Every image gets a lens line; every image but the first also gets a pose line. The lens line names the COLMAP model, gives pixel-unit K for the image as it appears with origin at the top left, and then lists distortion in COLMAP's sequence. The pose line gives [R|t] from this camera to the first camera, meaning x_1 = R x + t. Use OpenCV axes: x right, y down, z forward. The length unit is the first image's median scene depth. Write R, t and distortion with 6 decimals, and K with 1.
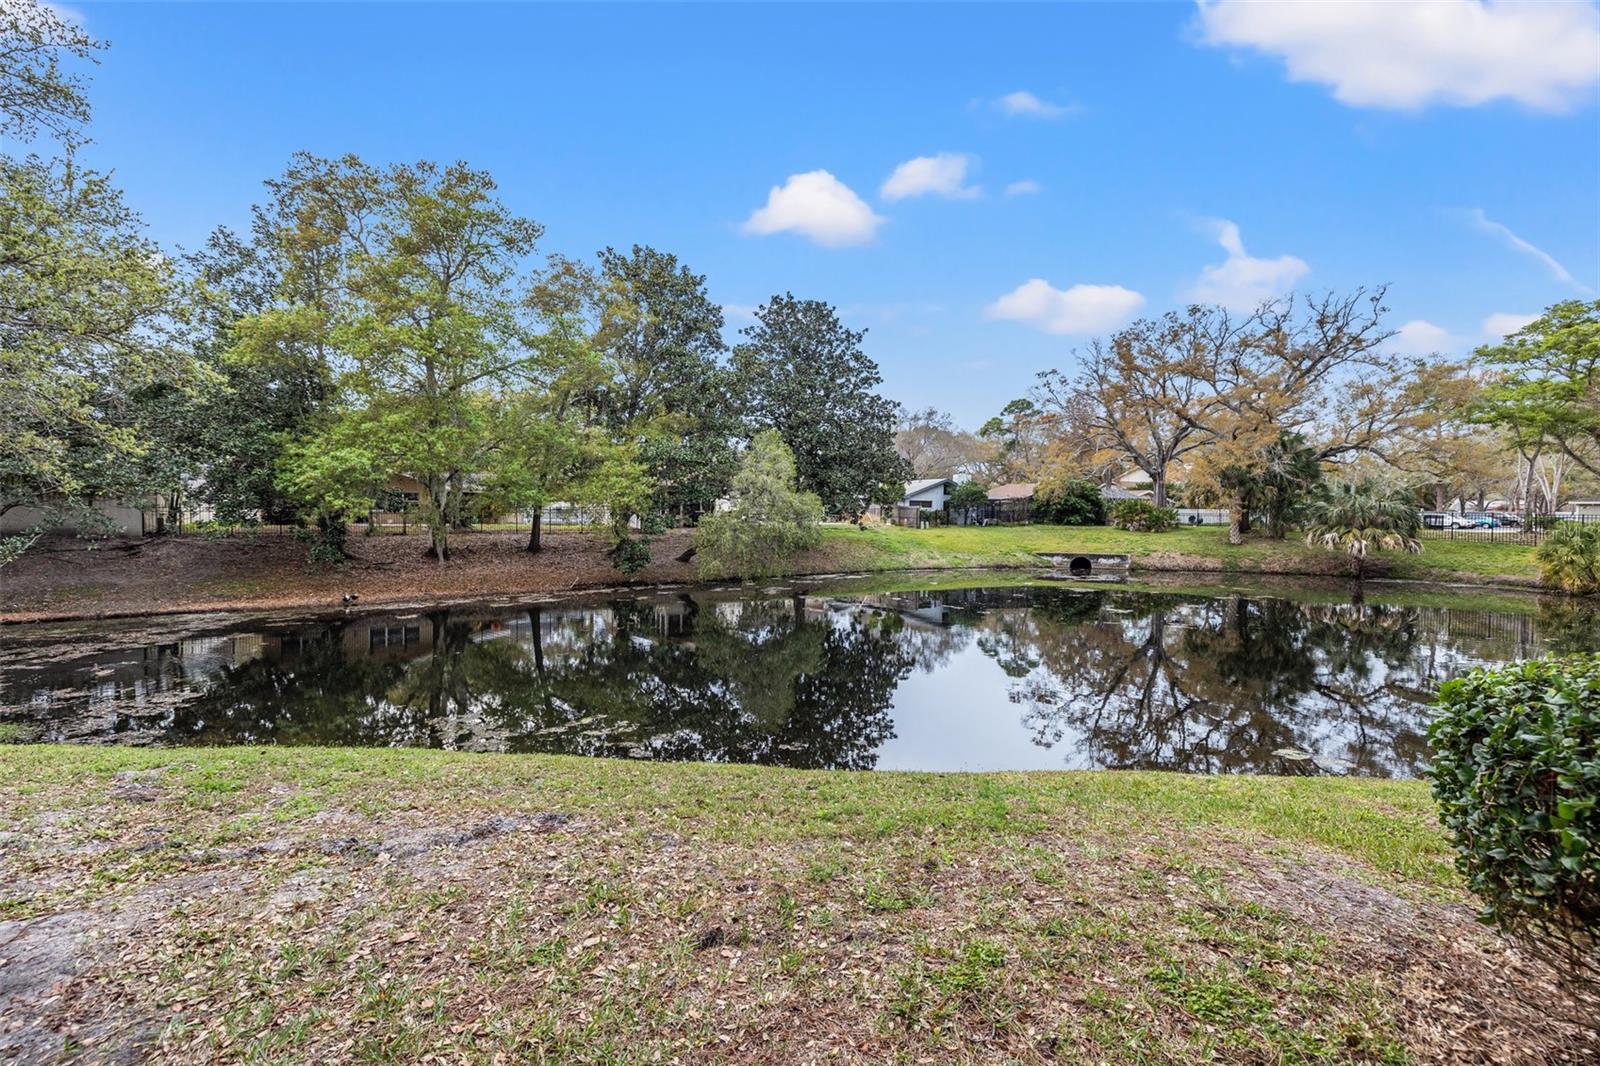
lens RADIAL K [[681.6, 0, 802.4], [0, 681.6, 525.9], [0, 0, 1]] dist [0.003880, 0.000162]
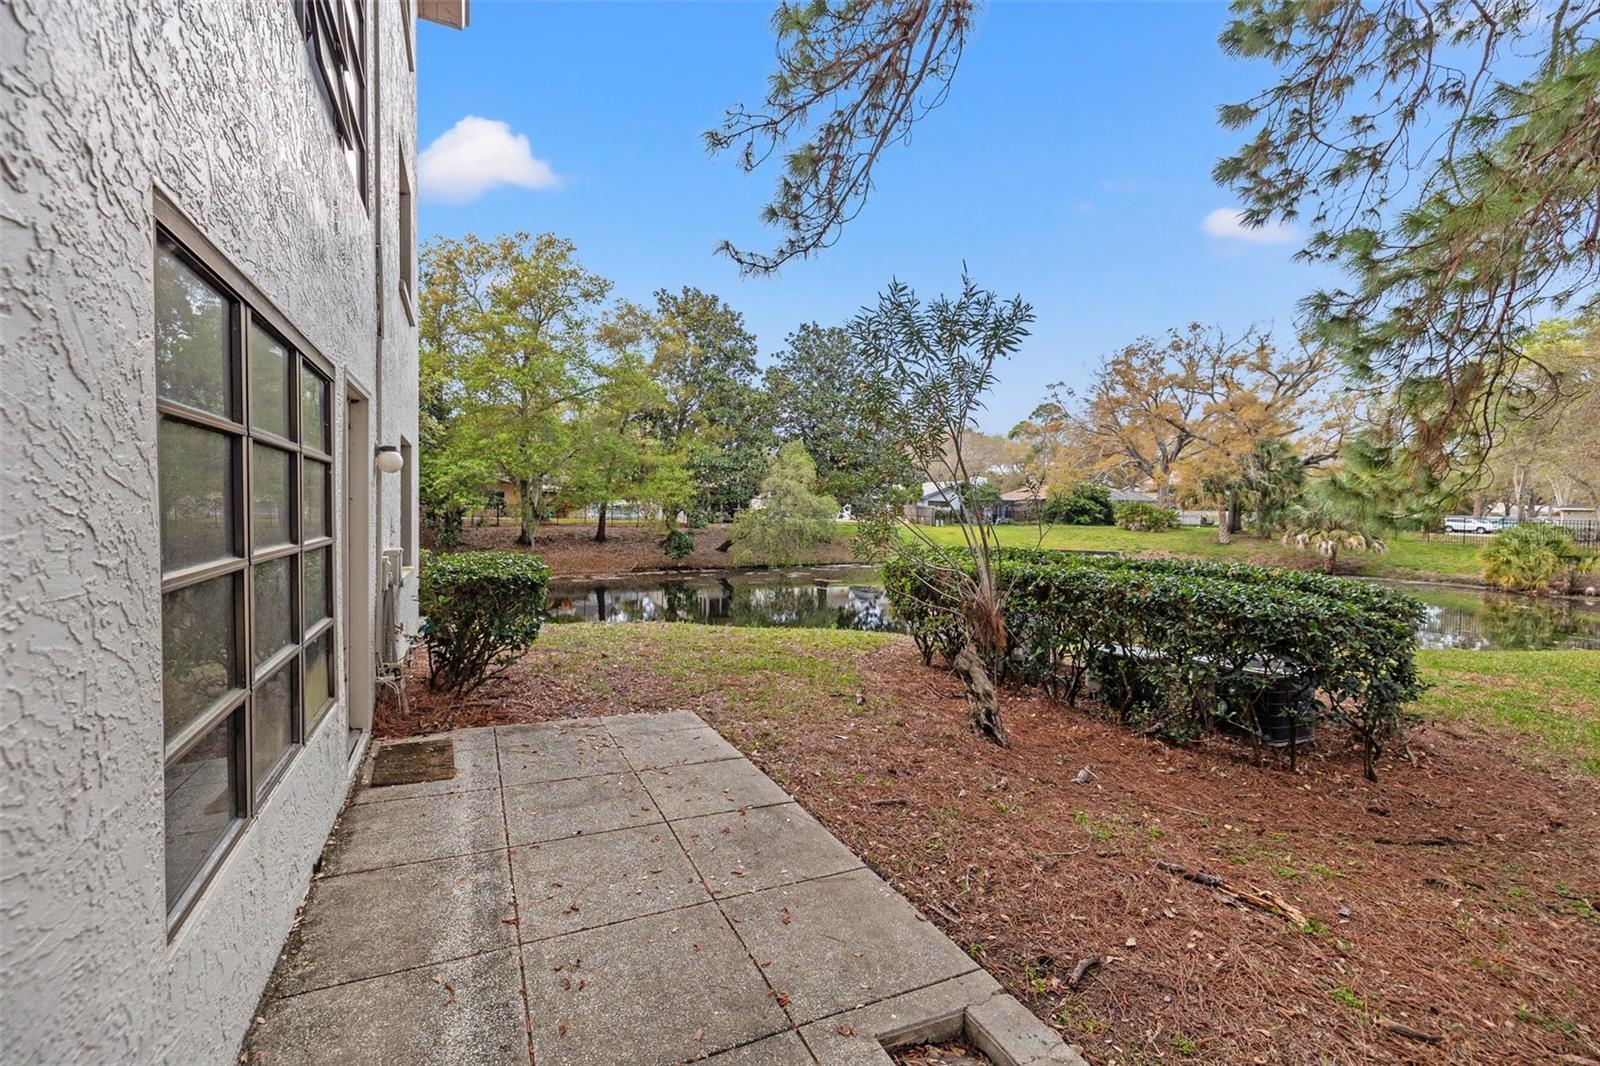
lens RADIAL K [[681.6, 0, 798.6], [0, 681.6, 529.5], [0, 0, 1]] dist [0.003880, 0.000162]
pose [[0.997555, 0.011500, -0.068936, 0.040637], [-0.010901, 0.999899, 0.009068, 0.002125], [0.069033, -0.008294, 0.997580, -0.178282]]
